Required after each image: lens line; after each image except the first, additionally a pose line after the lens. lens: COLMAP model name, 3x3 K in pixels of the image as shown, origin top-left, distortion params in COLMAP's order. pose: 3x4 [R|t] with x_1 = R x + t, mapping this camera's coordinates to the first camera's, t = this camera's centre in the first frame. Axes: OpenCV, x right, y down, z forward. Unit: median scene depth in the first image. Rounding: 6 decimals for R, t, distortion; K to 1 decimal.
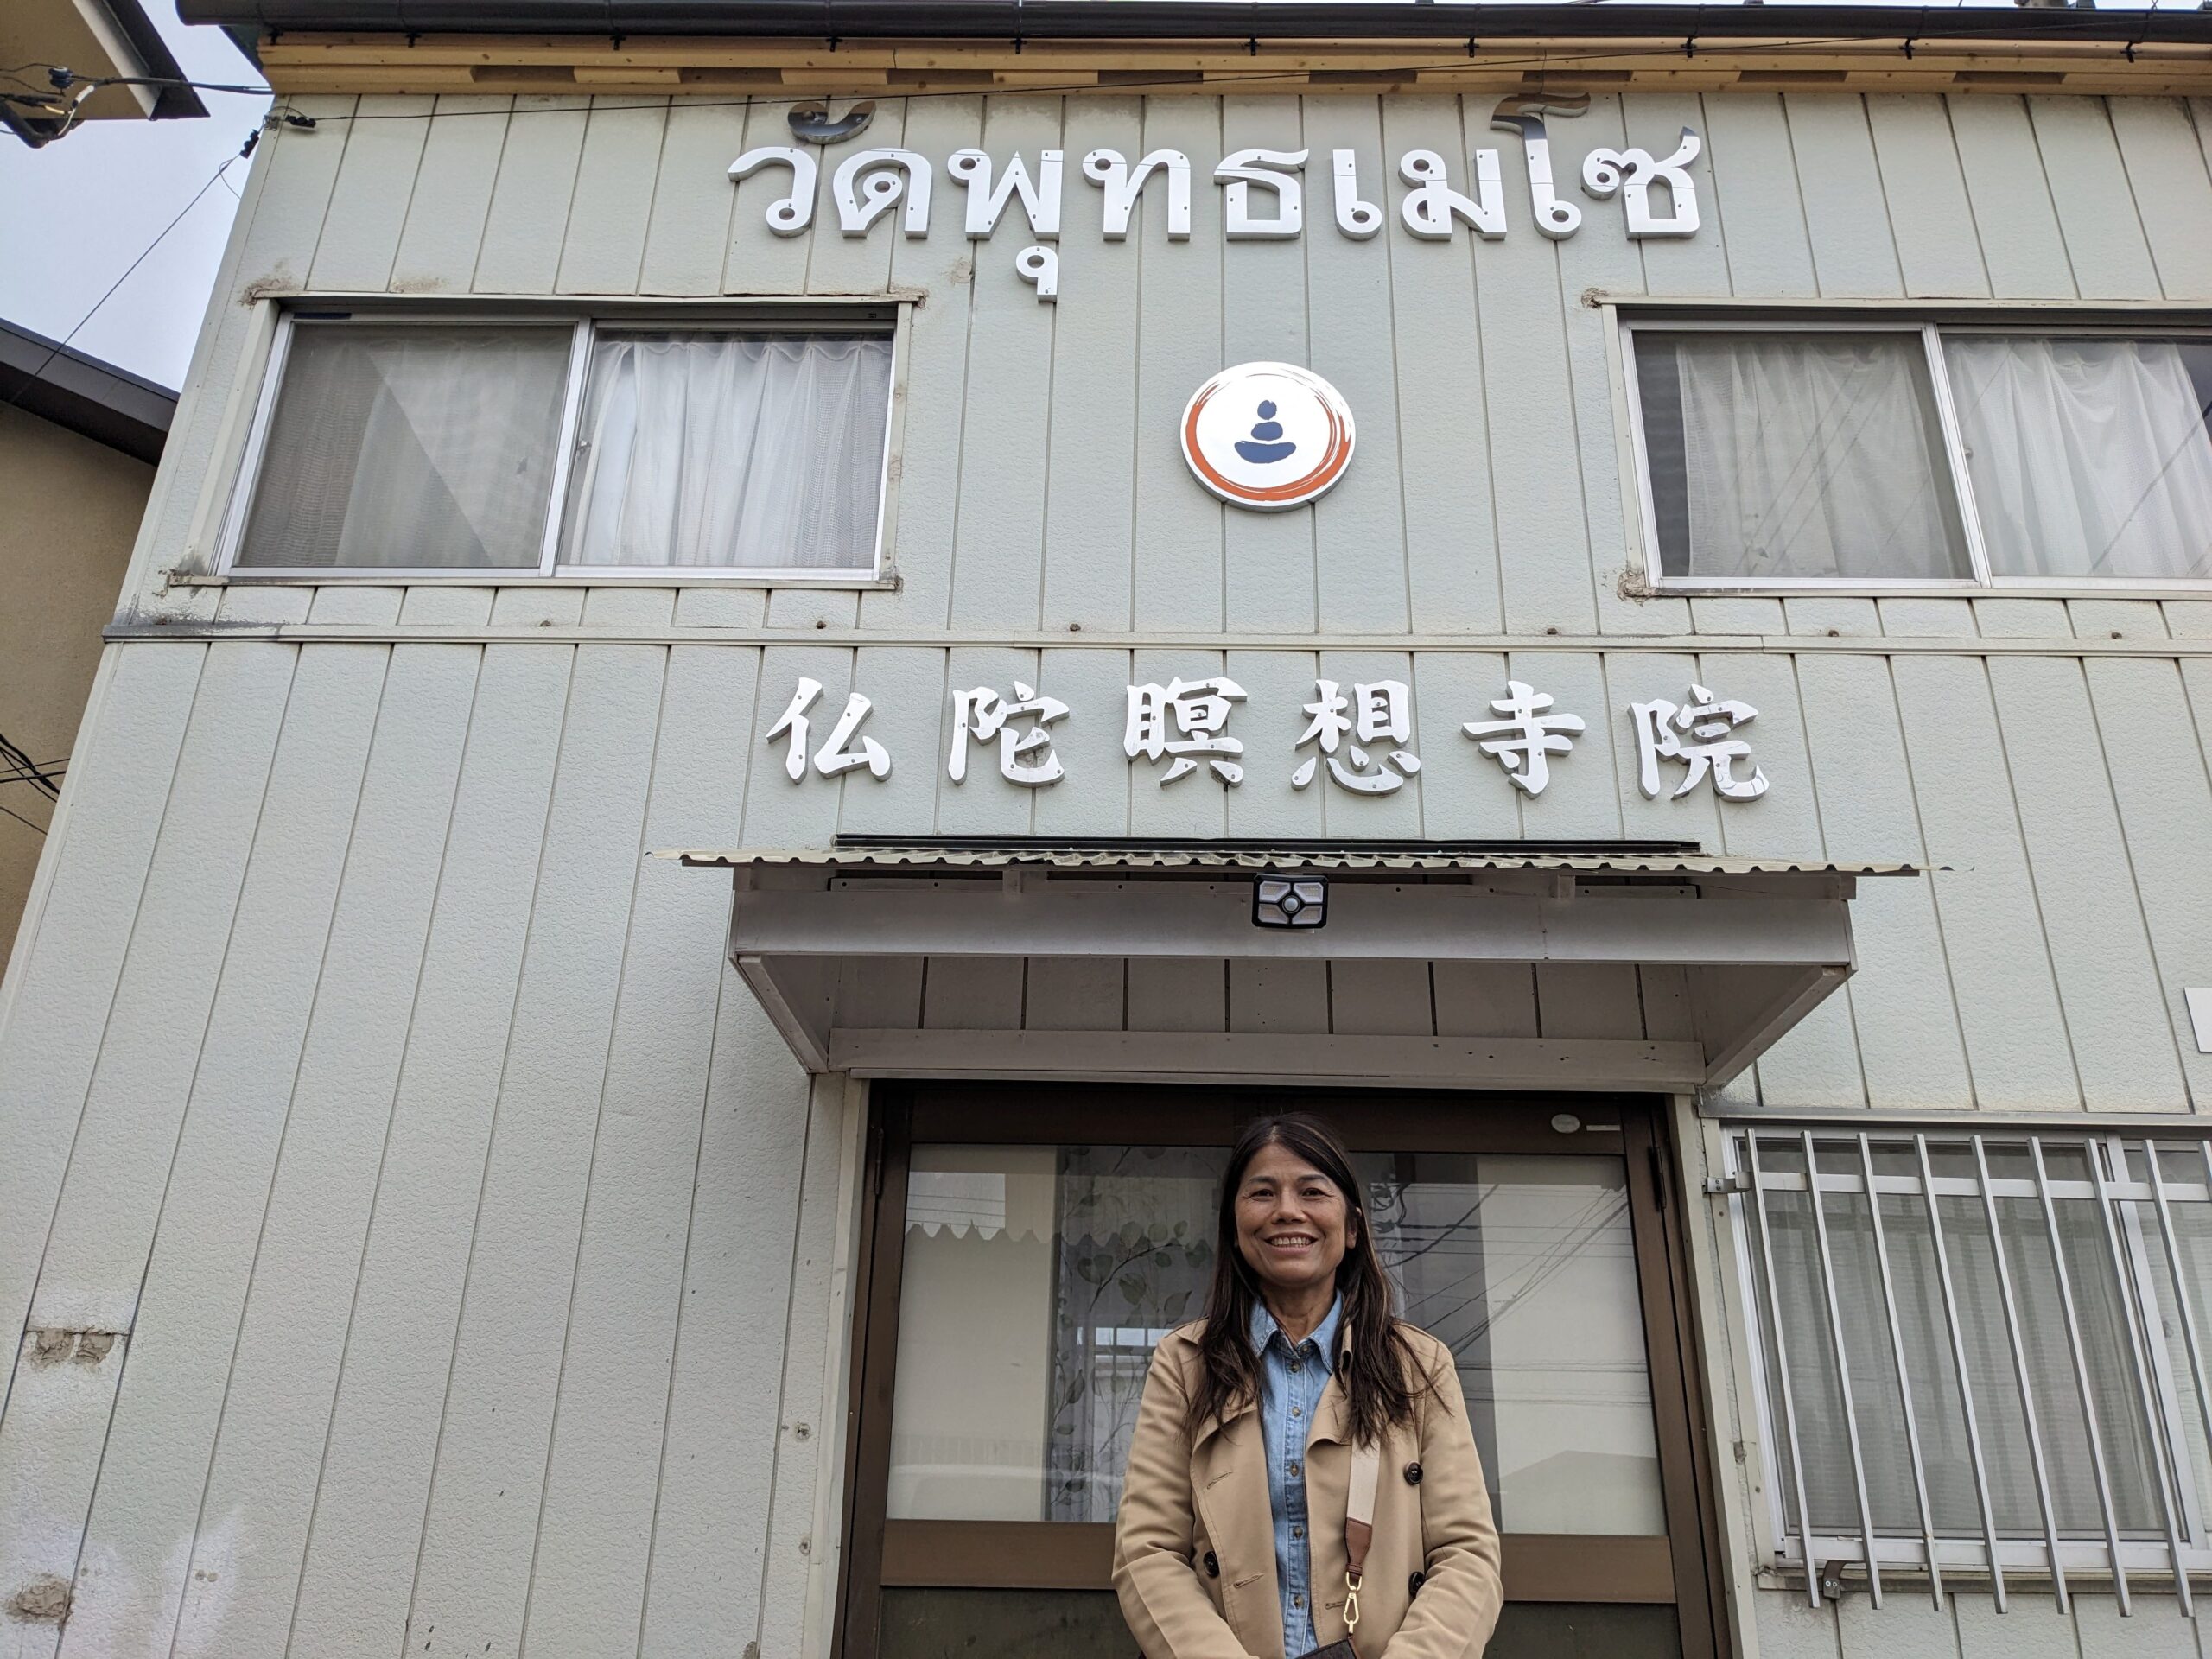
lens RADIAL K [[1732.0, 0, 1112.1], [0, 1732.0, 815.0], [0, 0, 1]] dist [0.055790, -0.083528]
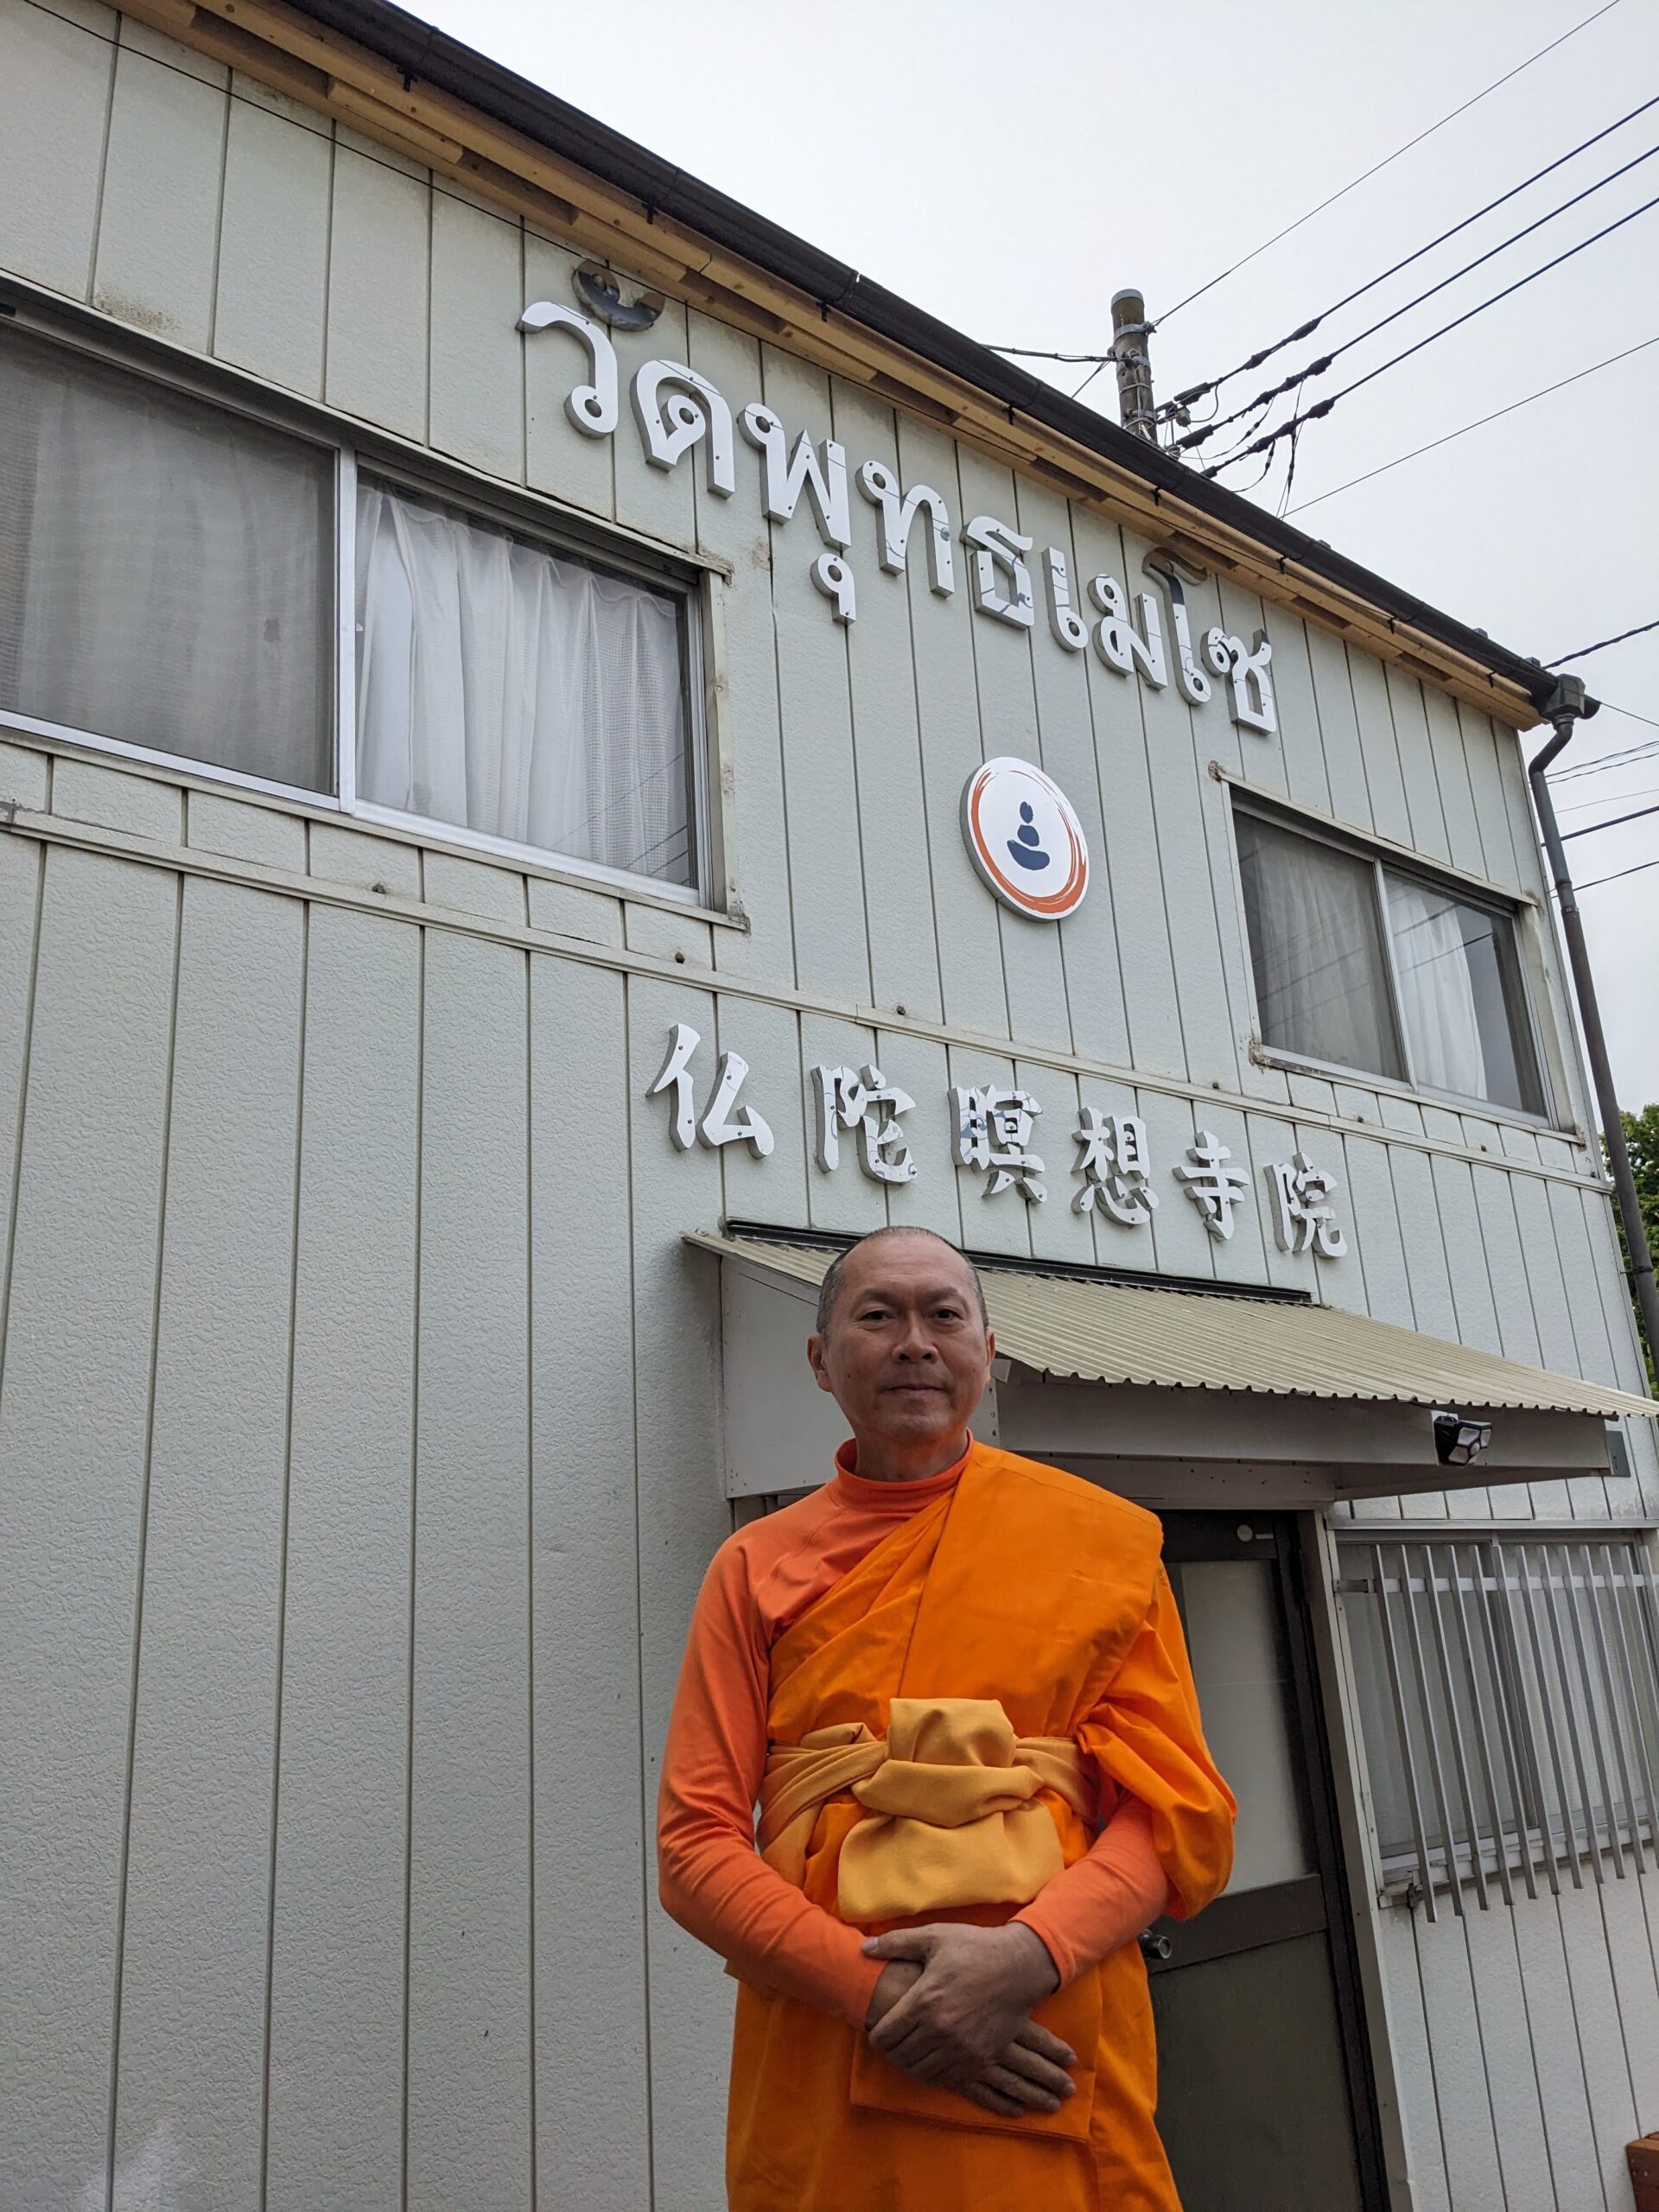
lens RADIAL K [[1732.0, 0, 856.3], [0, 1732.0, 1110.8], [0, 0, 1]] dist [0.055790, -0.083528]
pose [[0.760324, 0.129200, 0.636565, -0.647779], [-0.201772, 0.978515, 0.042396, -0.089389], [-0.617411, -0.160676, 0.770057, 0.262295]]
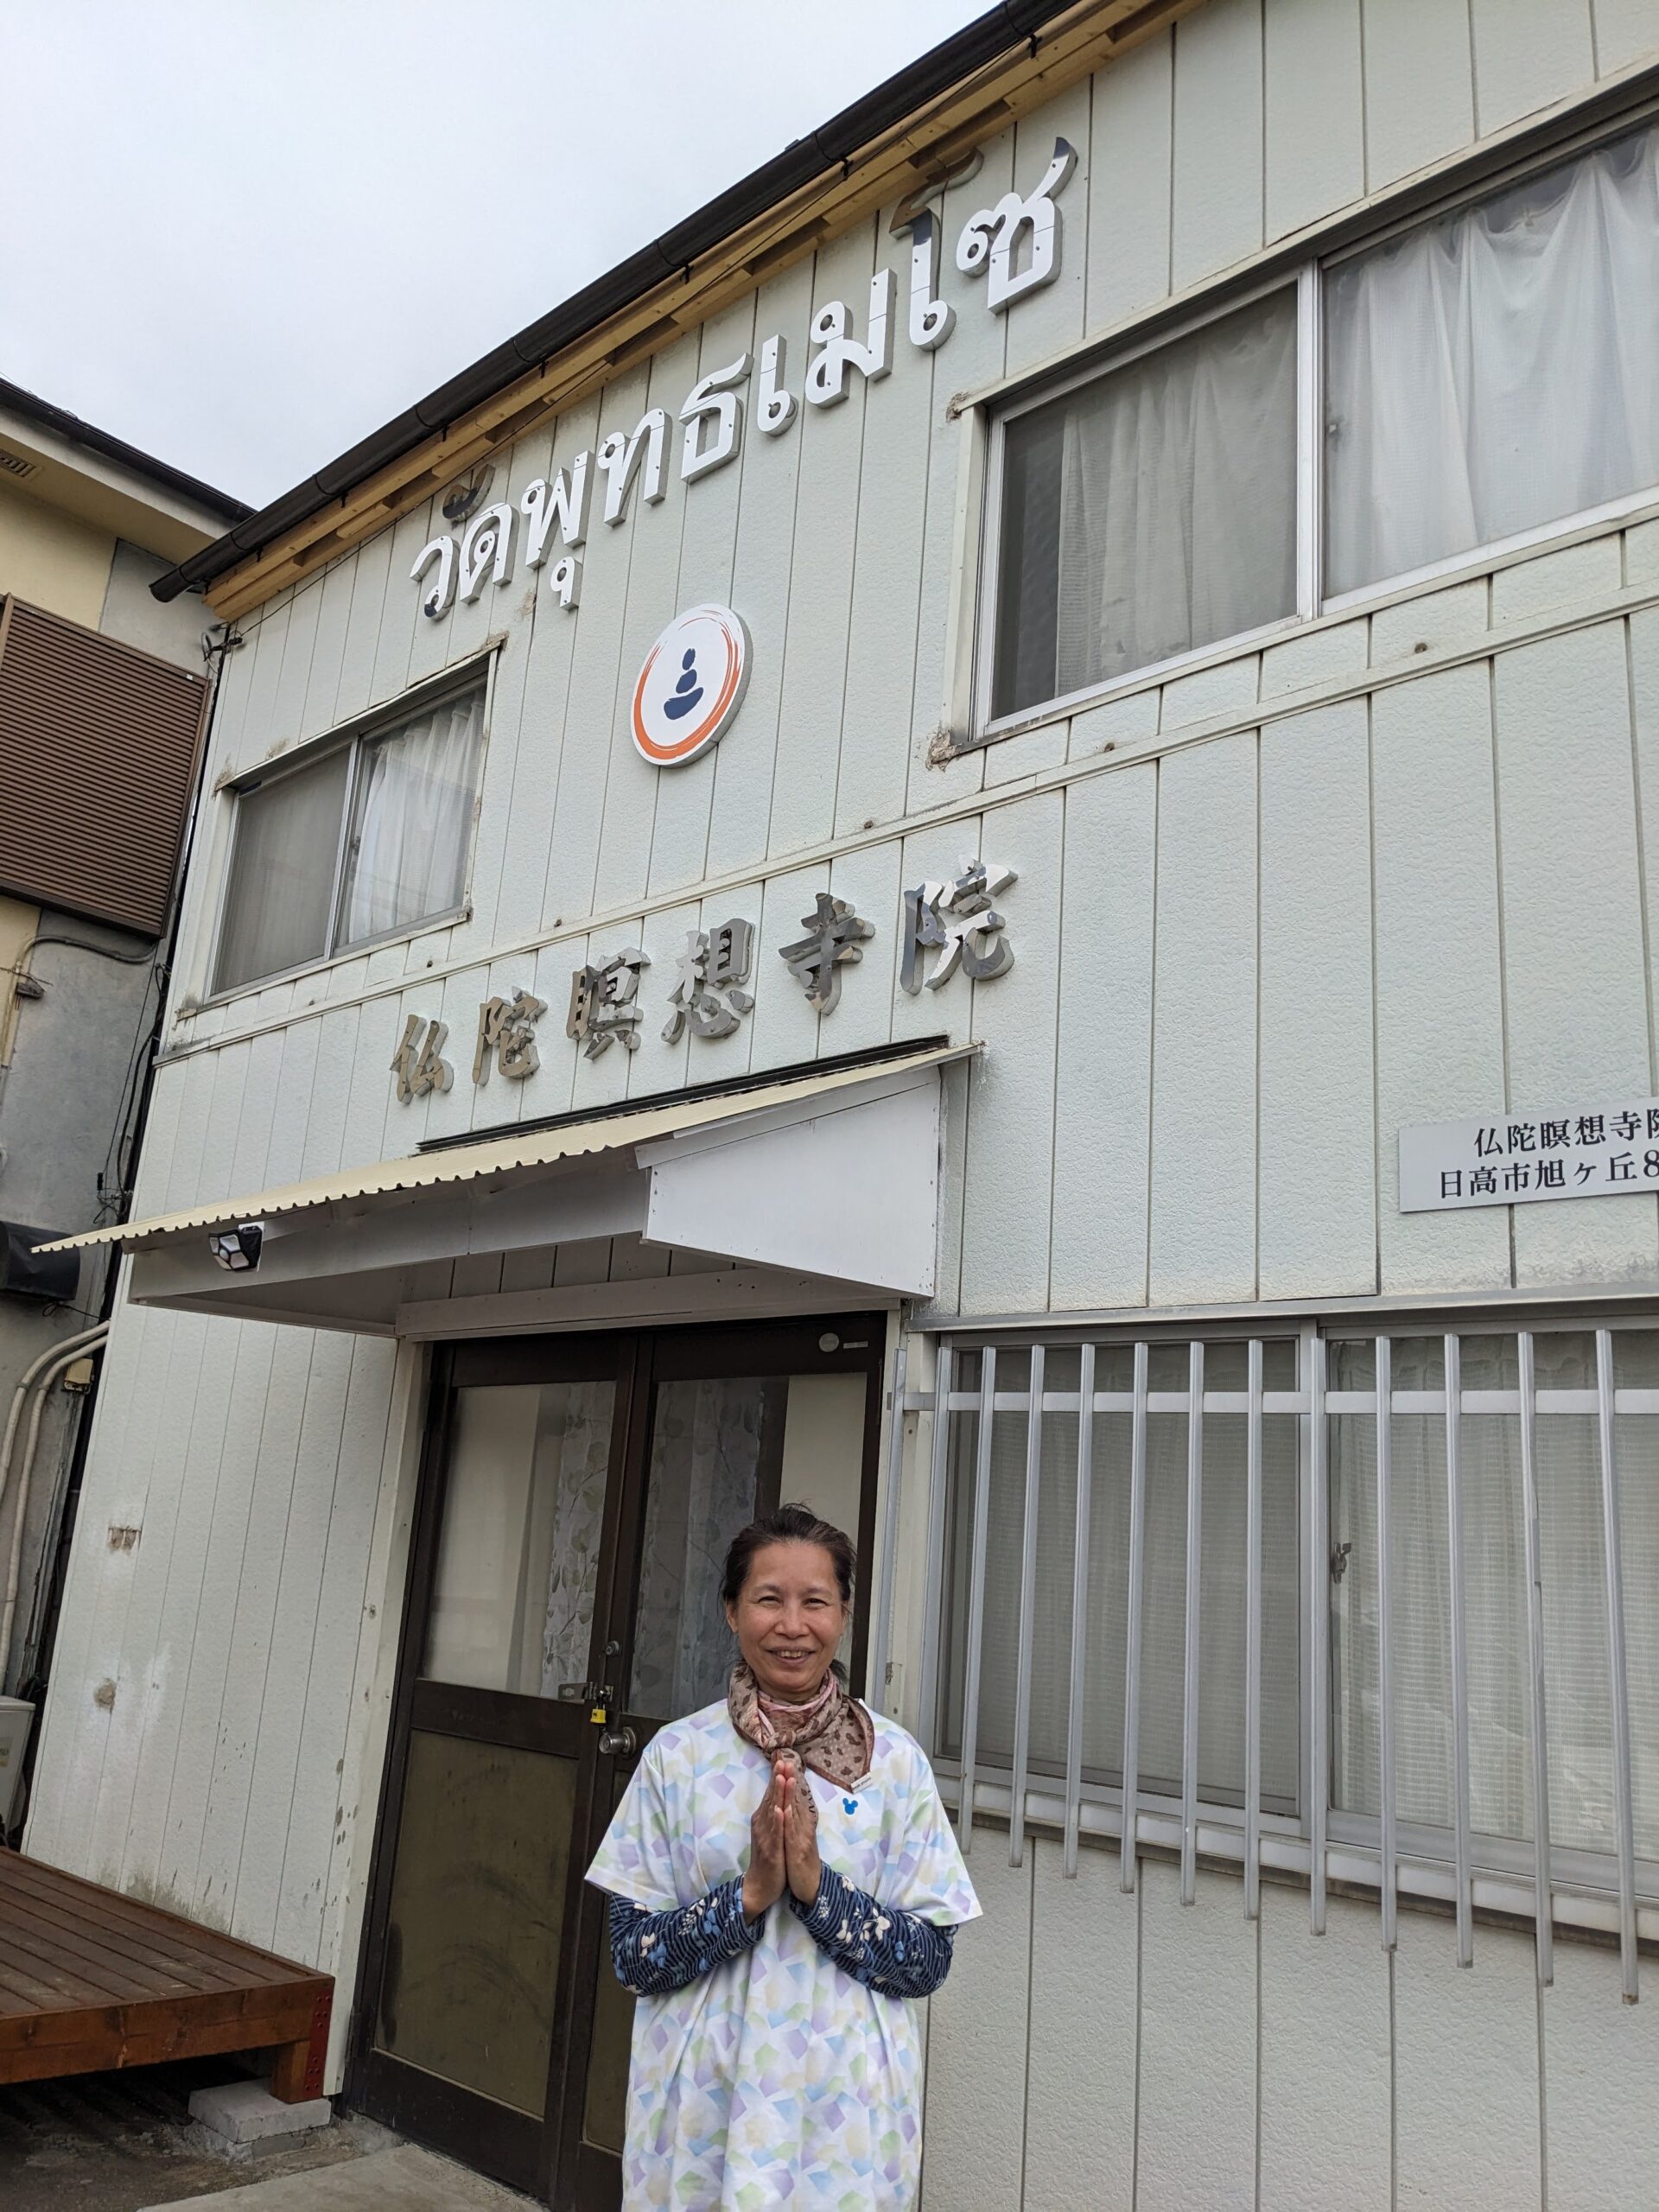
lens RADIAL K [[1732.0, 0, 829.9], [0, 1732.0, 1096.2], [0, 0, 1]] dist [0.055790, -0.083528]
pose [[0.741553, -0.147723, -0.654428, 0.837526], [0.236405, 0.970427, 0.048825, -0.011482], [0.627863, -0.190916, 0.754546, 0.231902]]
